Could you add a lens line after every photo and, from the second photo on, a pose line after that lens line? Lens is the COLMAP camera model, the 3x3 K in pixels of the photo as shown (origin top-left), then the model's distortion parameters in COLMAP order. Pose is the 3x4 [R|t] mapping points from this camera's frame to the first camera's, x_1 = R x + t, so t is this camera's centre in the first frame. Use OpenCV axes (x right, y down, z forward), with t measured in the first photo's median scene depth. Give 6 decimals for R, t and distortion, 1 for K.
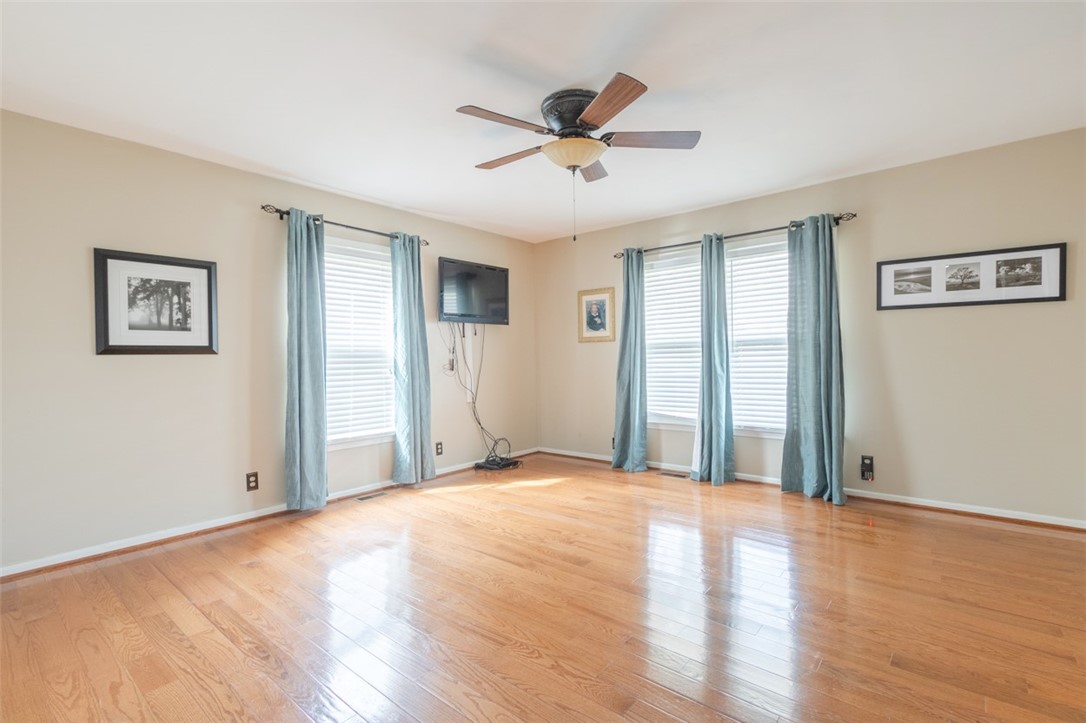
lens RADIAL K [[499.5, 0, 543.0], [0, 499.5, 361.5], [0, 0, 1]] dist [-0.000232, -0.000009]
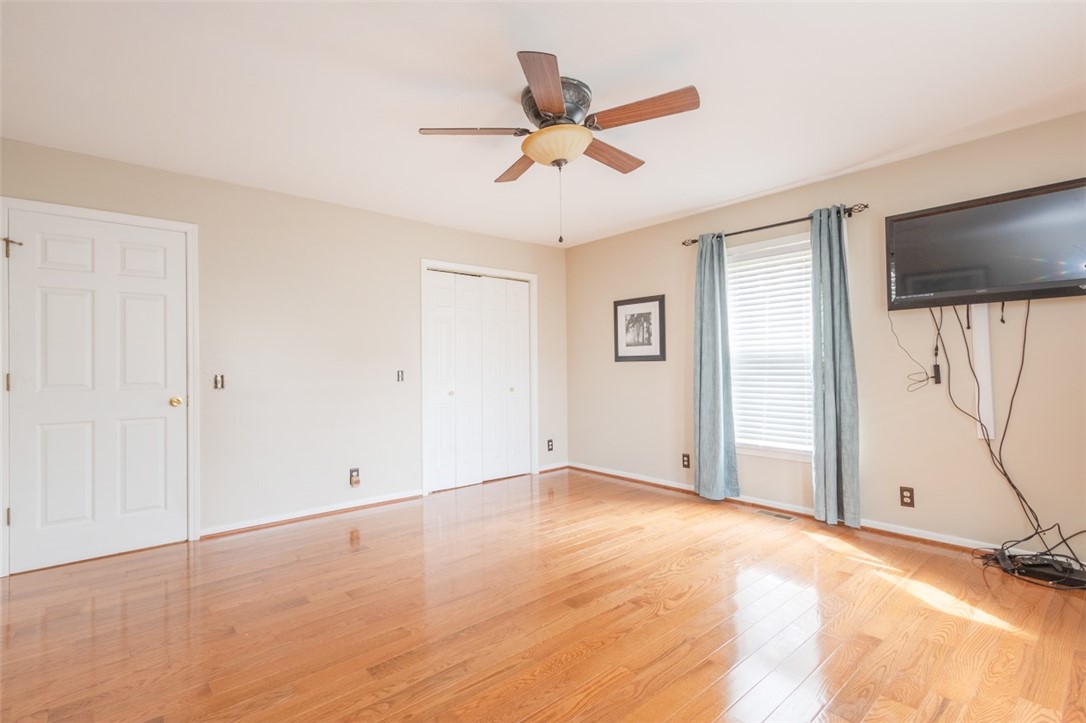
lens RADIAL K [[499.5, 0, 543.0], [0, 499.5, 361.5], [0, 0, 1]] dist [-0.000232, -0.000009]
pose [[-0.148875, 0.017631, -0.988699, 0.781090], [0.014927, 0.999767, 0.015581, -0.040783], [0.988743, -0.012439, -0.149103, 0.896416]]
